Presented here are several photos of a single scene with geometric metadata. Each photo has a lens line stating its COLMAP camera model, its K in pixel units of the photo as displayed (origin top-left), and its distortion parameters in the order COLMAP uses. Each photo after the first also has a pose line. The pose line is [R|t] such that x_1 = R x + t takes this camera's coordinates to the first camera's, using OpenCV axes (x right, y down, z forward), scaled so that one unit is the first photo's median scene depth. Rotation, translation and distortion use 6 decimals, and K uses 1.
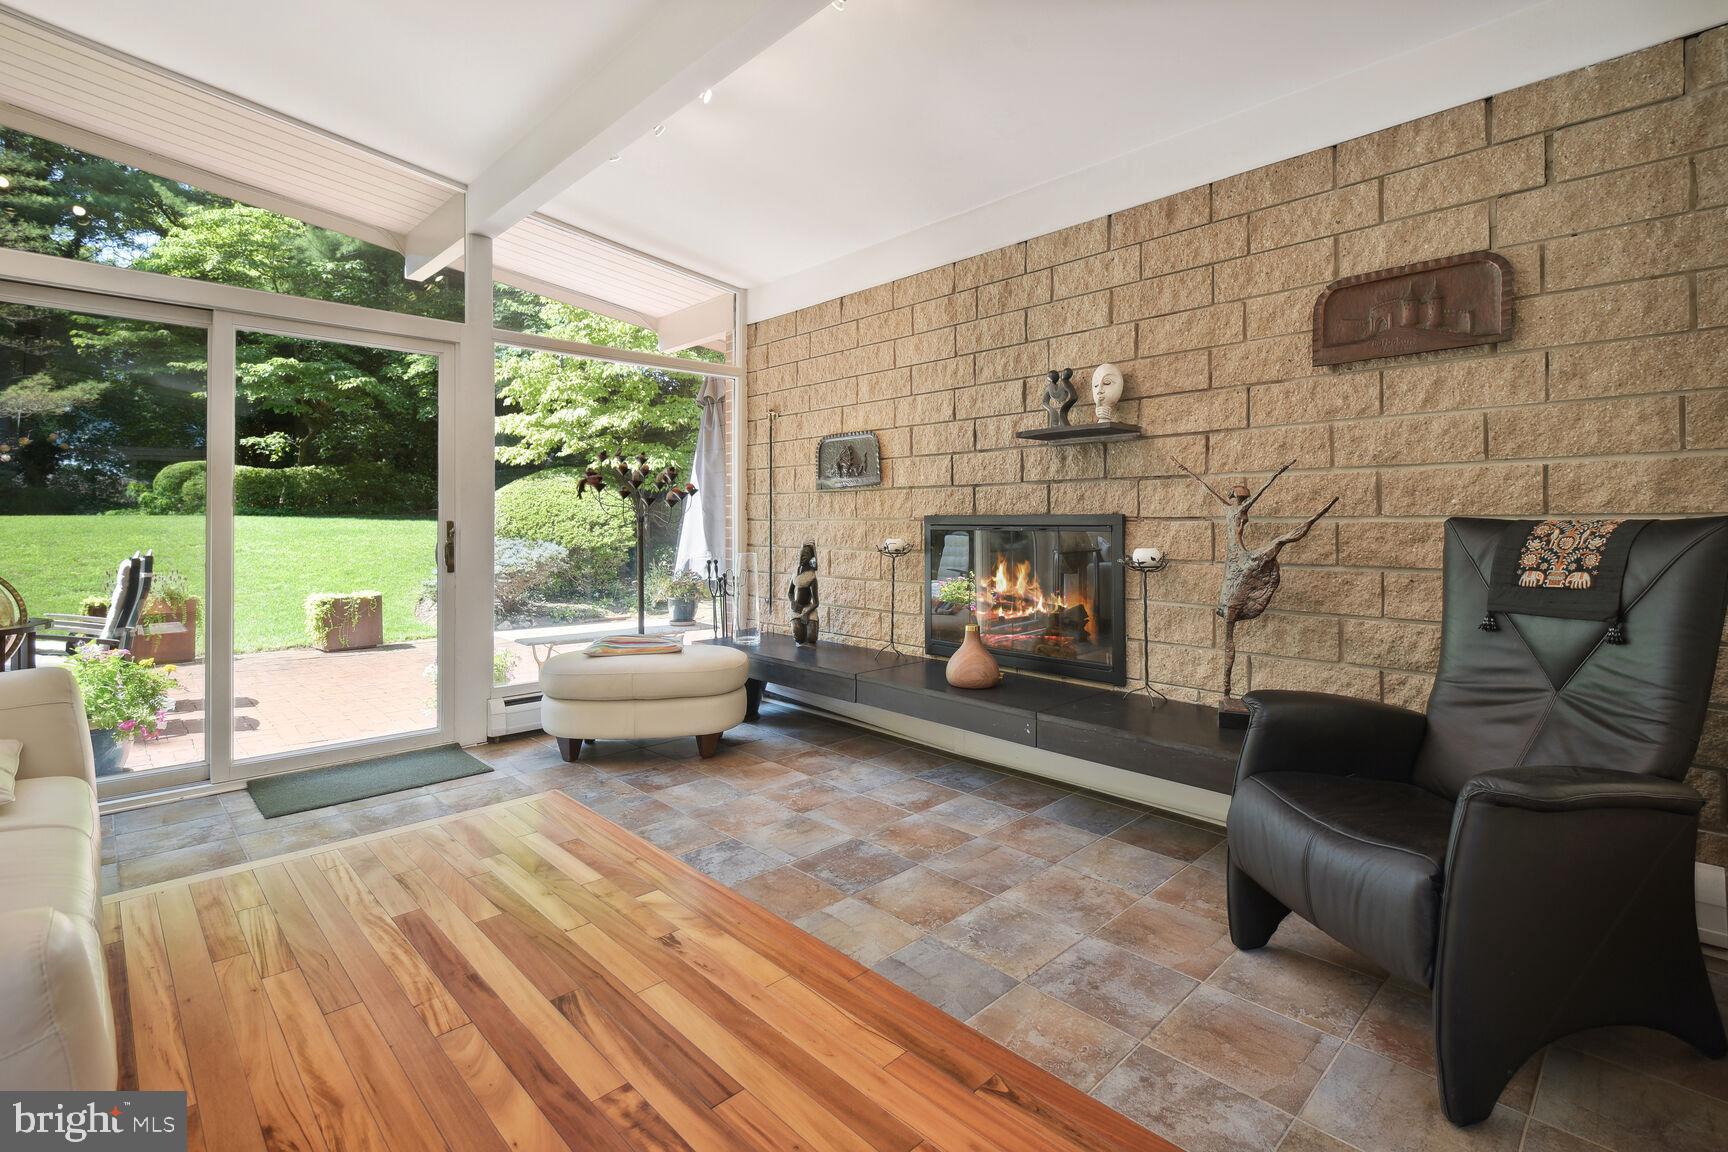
lens RADIAL K [[796.6, 0, 867.3], [0, 796.6, 528.3], [0, 0, 1]] dist [0.029401, -0.001266]
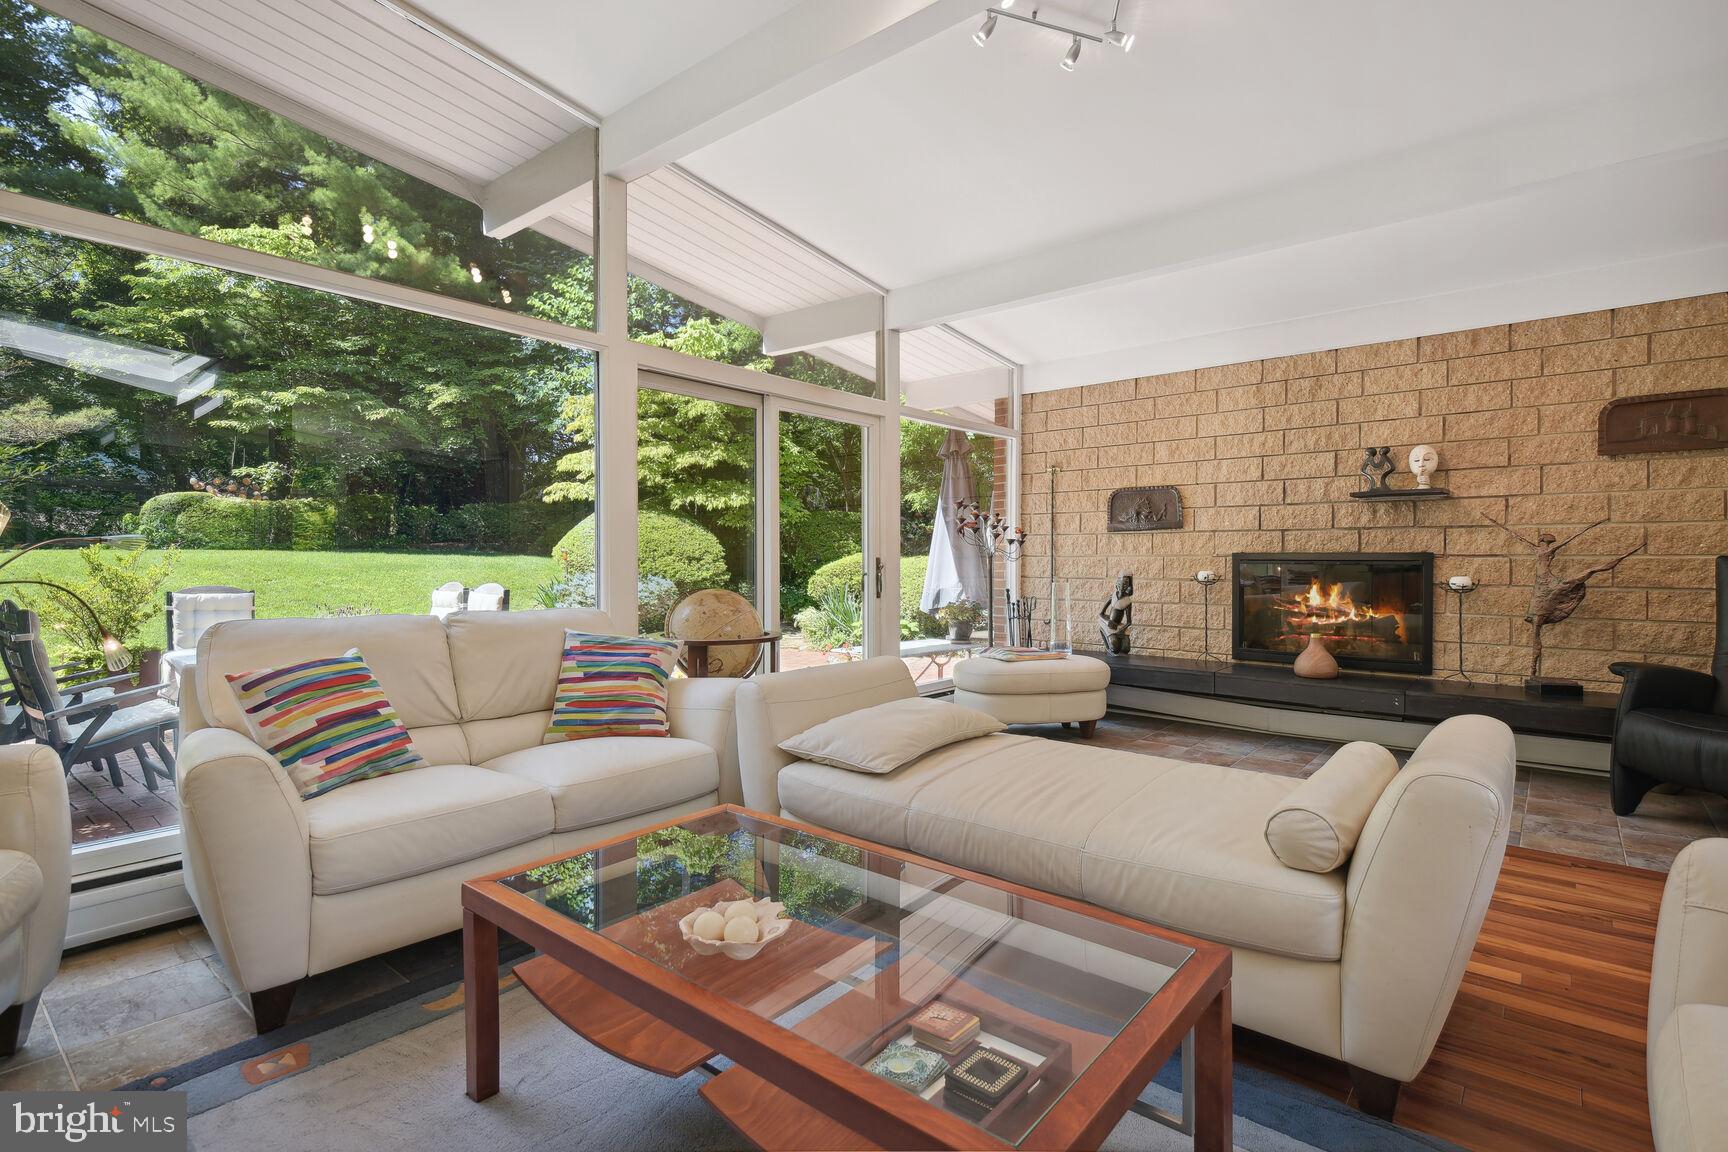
lens RADIAL K [[834.6, 0, 861.0], [0, 834.6, 578.6], [0, 0, 1]] dist [0.021661, -0.003756]
pose [[0.994252, -0.001687, 0.107050, -0.824990], [-0.000283, 0.999831, 0.018381, 0.001120], [-0.107063, -0.018306, 0.994084, -0.361711]]
